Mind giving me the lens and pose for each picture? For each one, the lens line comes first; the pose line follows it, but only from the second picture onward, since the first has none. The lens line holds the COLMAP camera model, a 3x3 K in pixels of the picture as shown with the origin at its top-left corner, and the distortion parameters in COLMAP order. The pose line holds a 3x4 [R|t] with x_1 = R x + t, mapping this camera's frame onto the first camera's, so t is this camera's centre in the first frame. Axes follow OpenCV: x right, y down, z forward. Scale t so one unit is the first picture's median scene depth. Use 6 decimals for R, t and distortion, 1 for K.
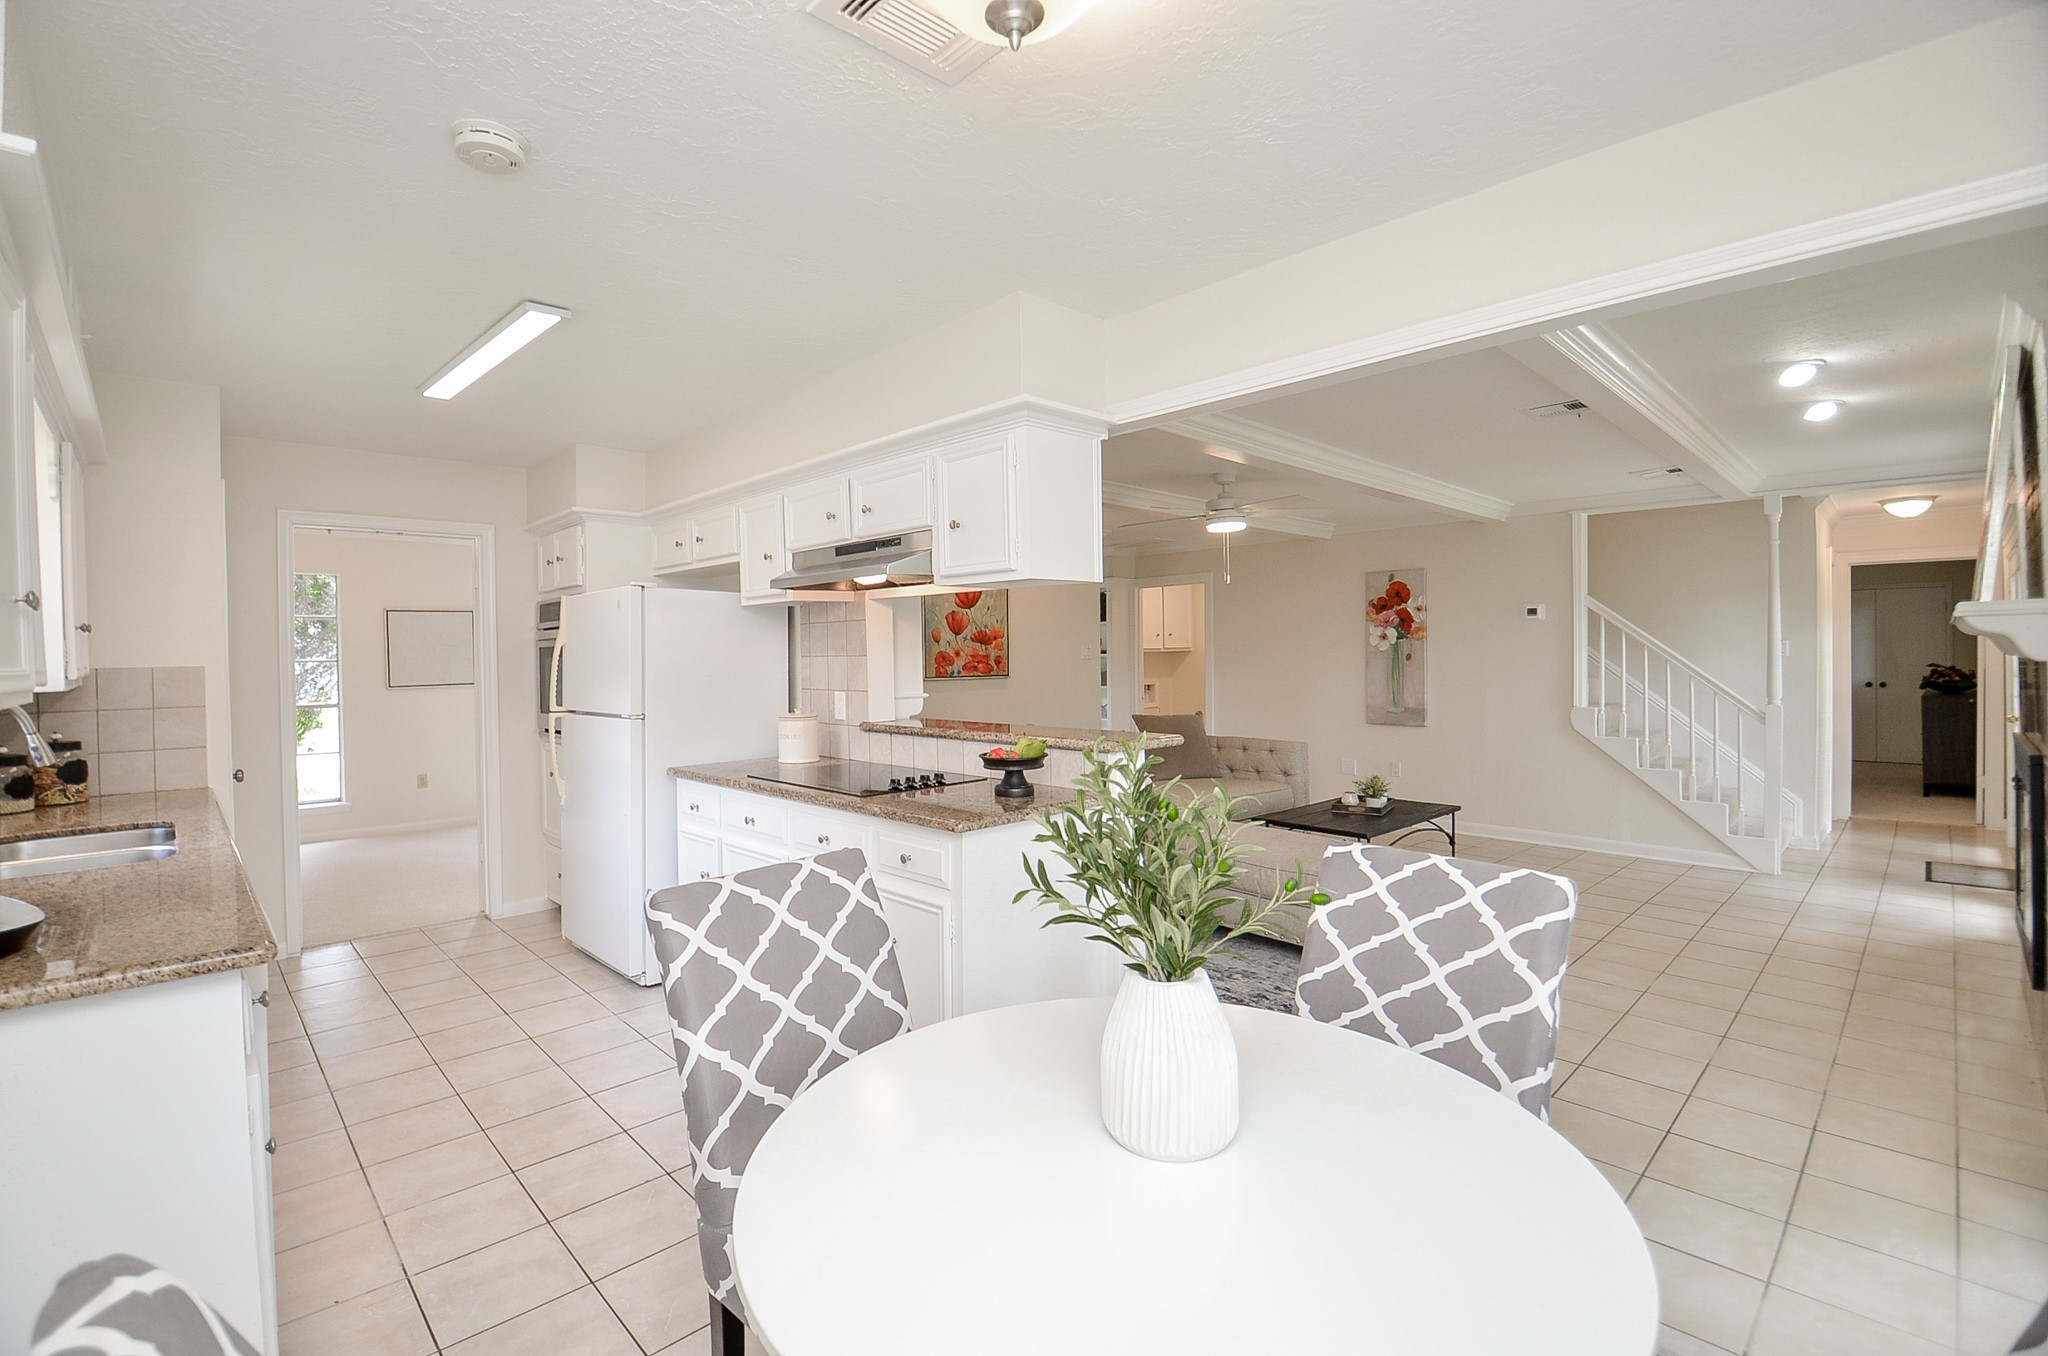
lens RADIAL K [[909.5, 0, 1013.9], [0, 909.5, 655.7], [0, 0, 1]] dist [0.004838, -0.013763]
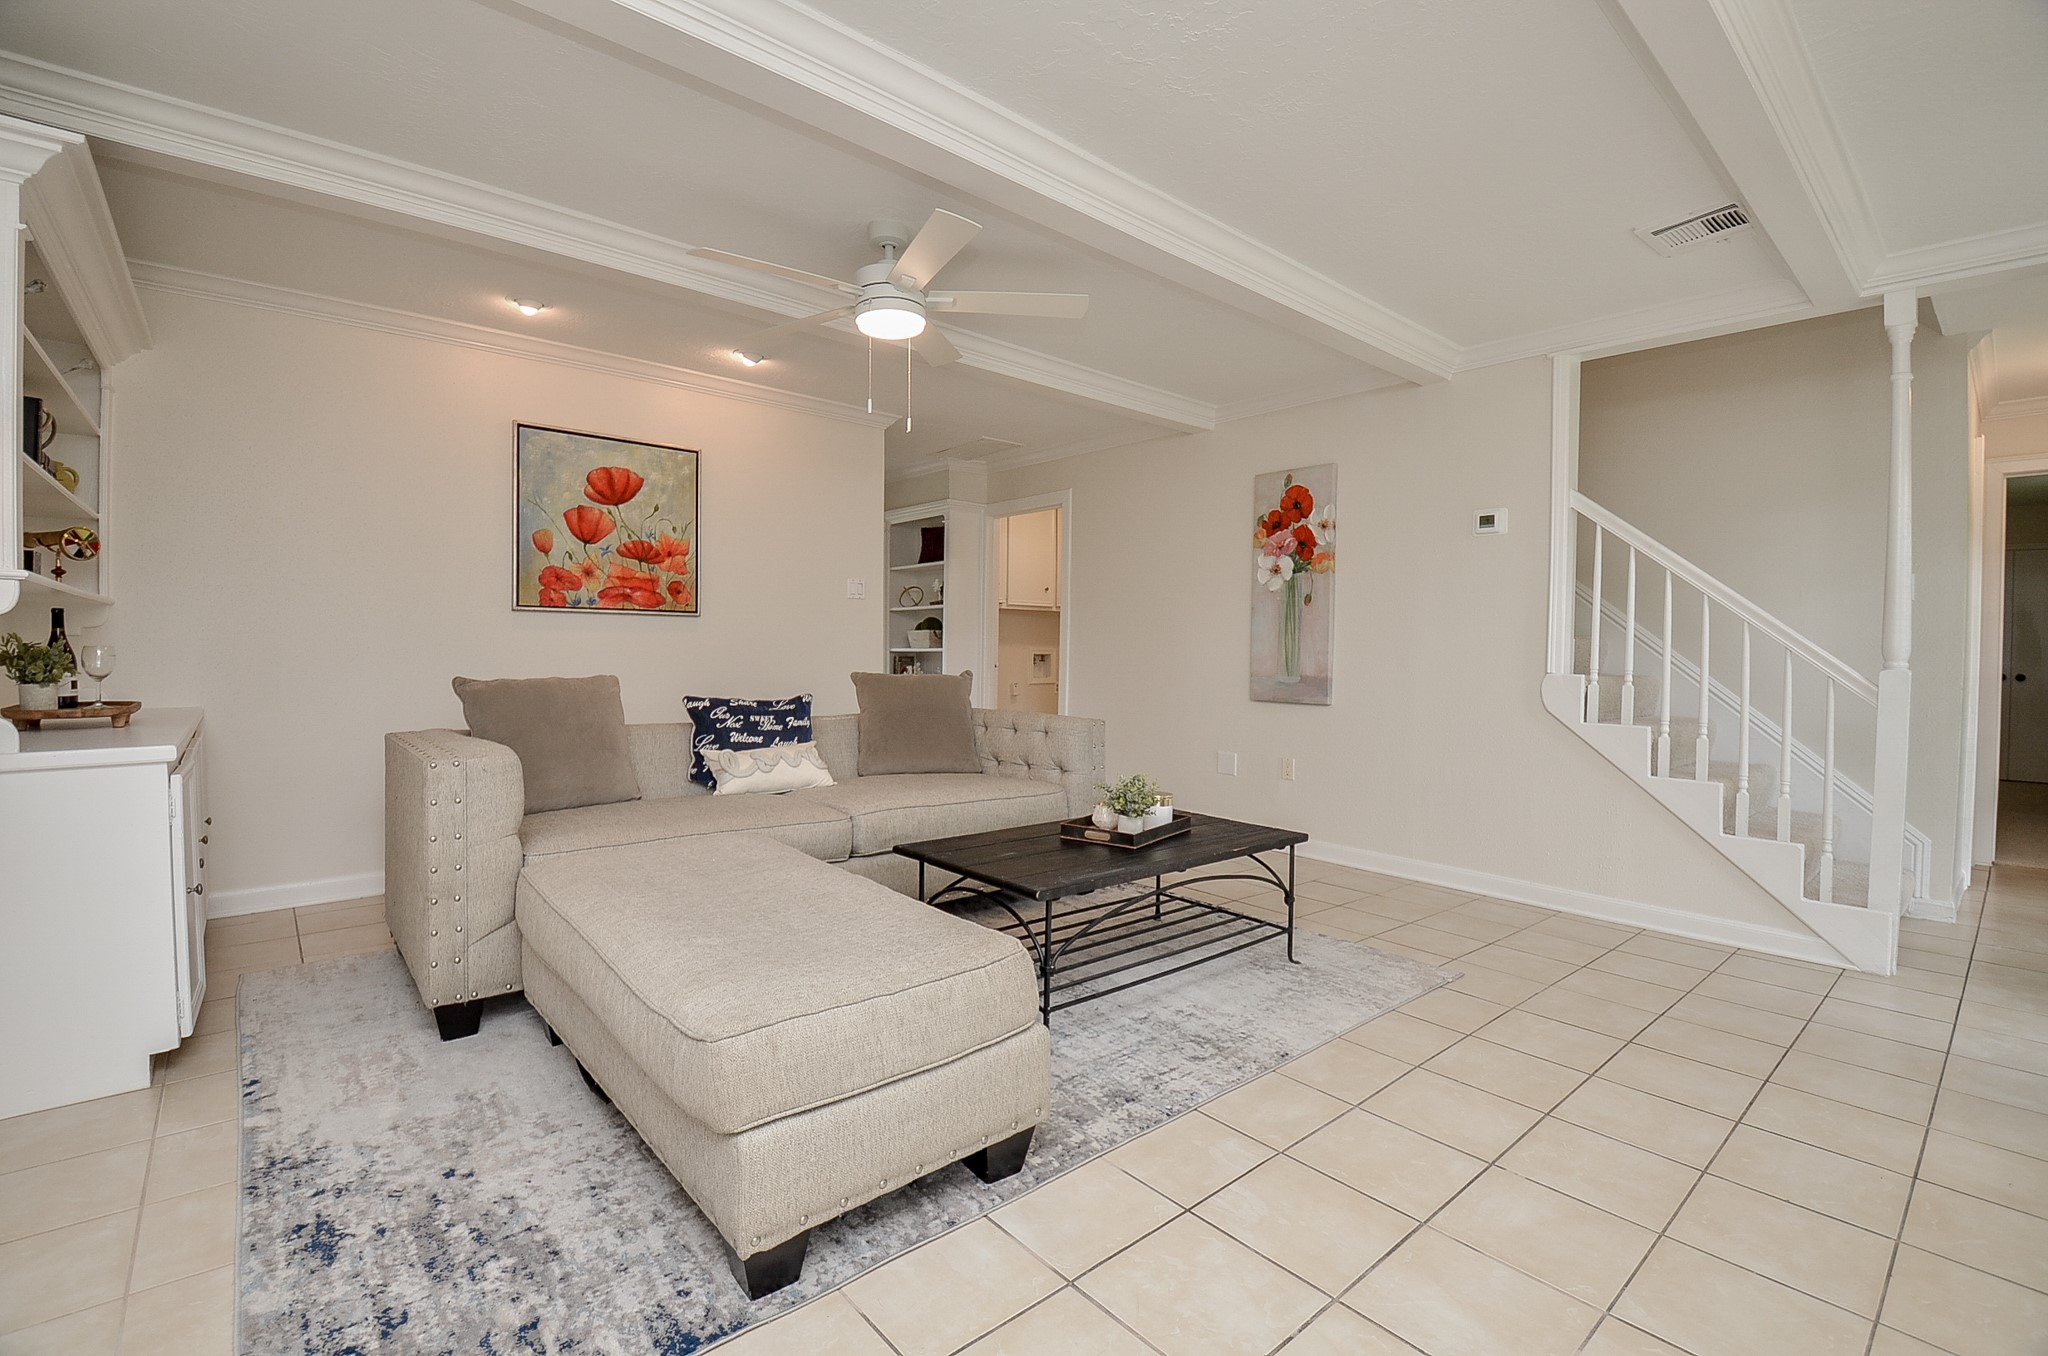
lens RADIAL K [[909.5, 0, 1022.8], [0, 909.5, 658.9], [0, 0, 1]] dist [0.004838, -0.013763]
pose [[0.998625, 0.023149, -0.047036, 0.357757], [-0.022700, 0.999692, 0.010052, 0.058711], [0.047254, -0.008970, 0.998843, 0.457008]]
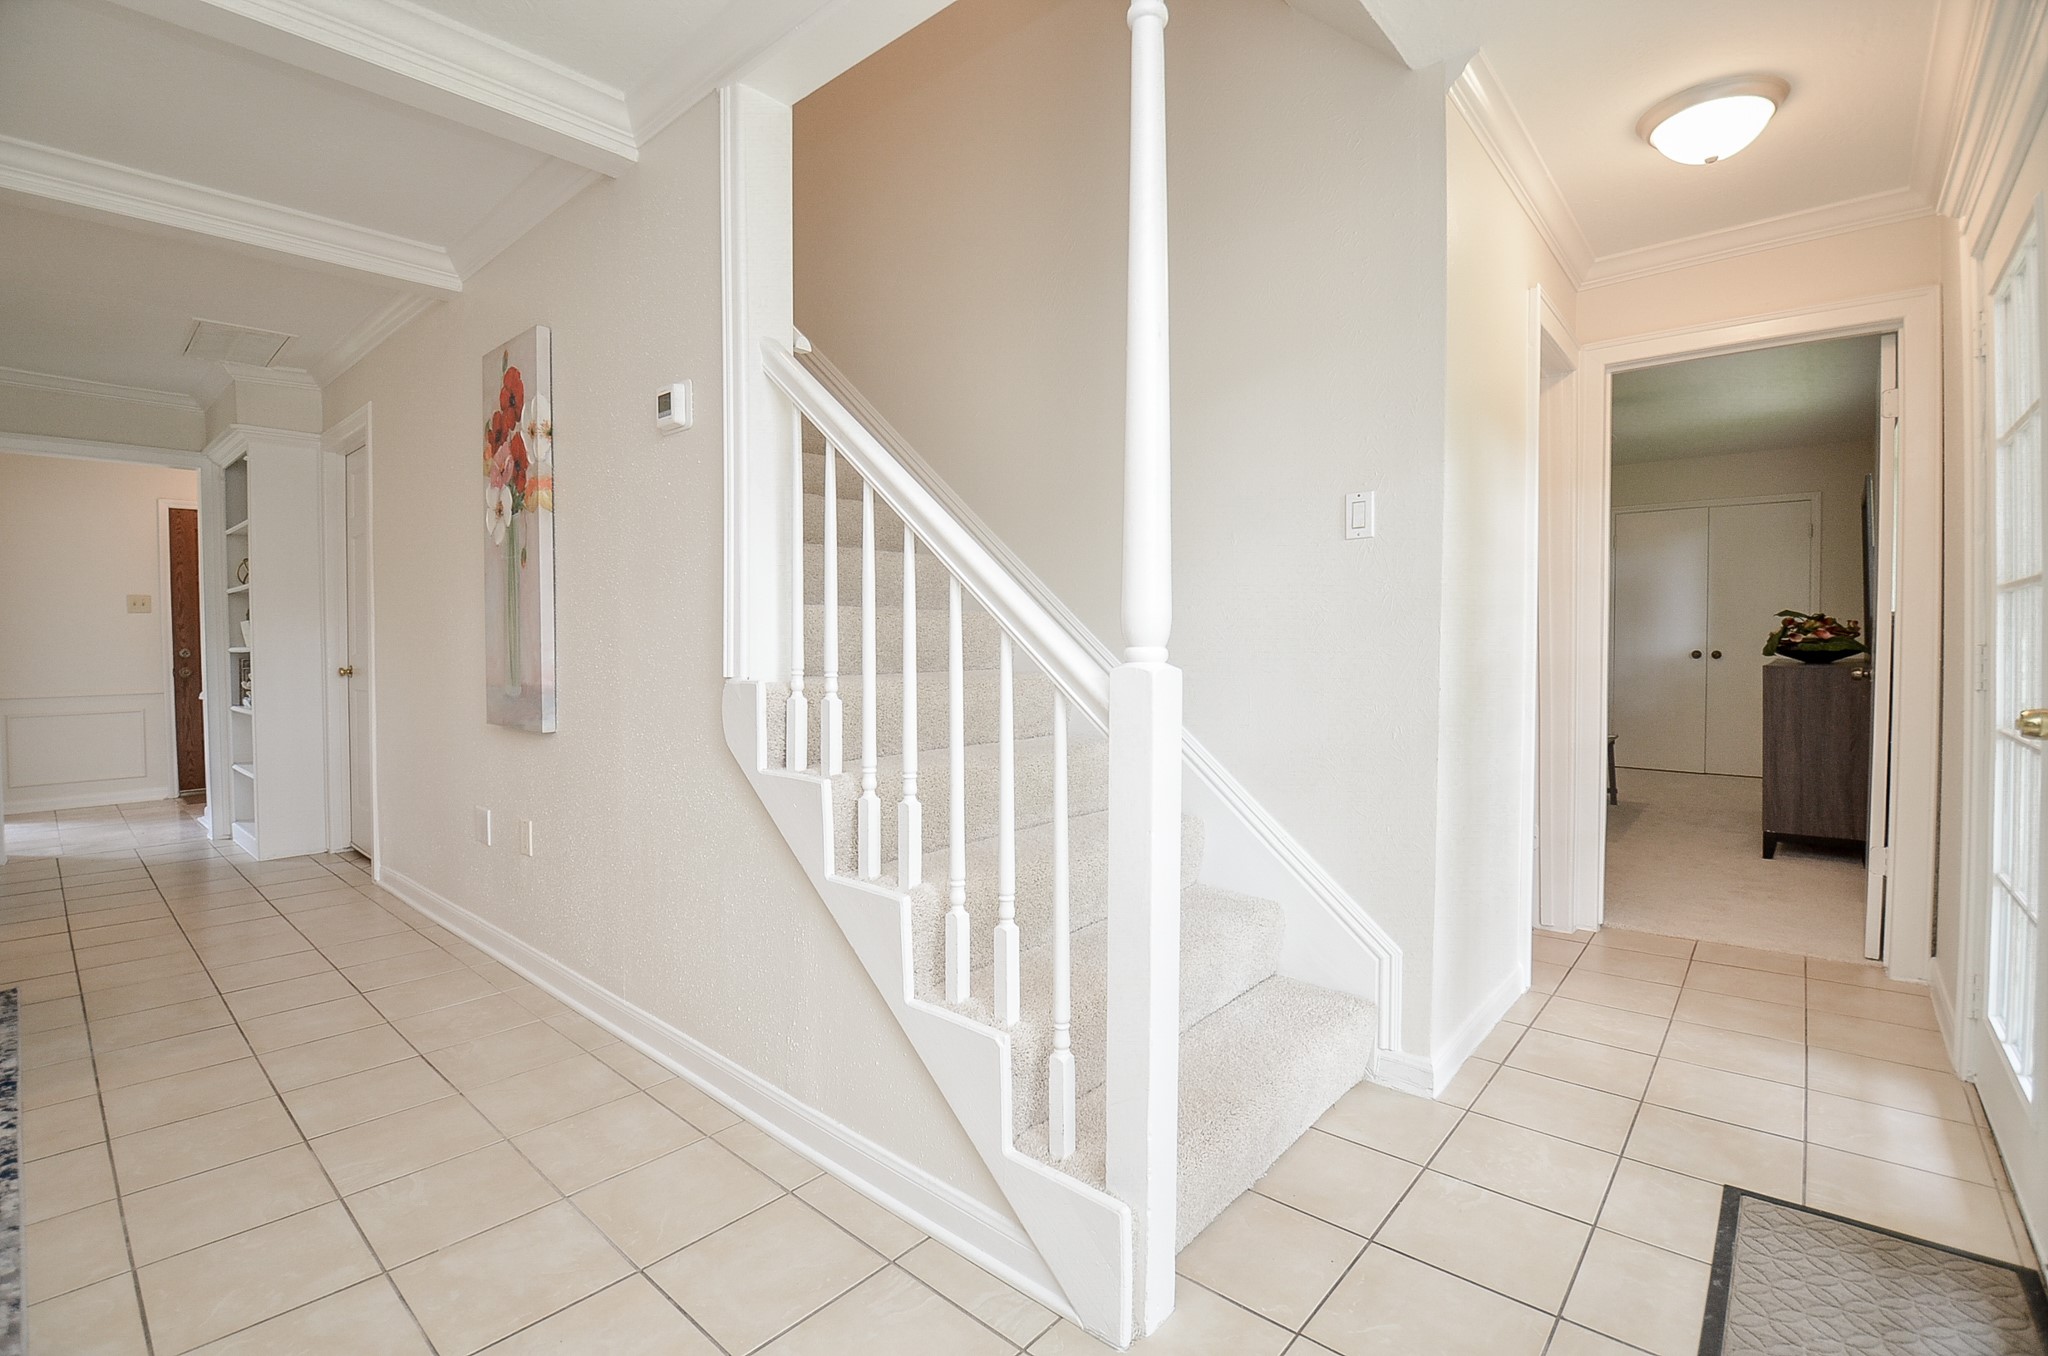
lens RADIAL K [[909.5, 0, 1011.7], [0, 909.5, 659.9], [0, 0, 1]] dist [0.004838, -0.013763]
pose [[0.997000, 0.002825, 0.077349, 0.848599], [-0.004430, 0.999778, 0.020592, 0.051235], [-0.077273, -0.020873, 0.996791, 0.812655]]
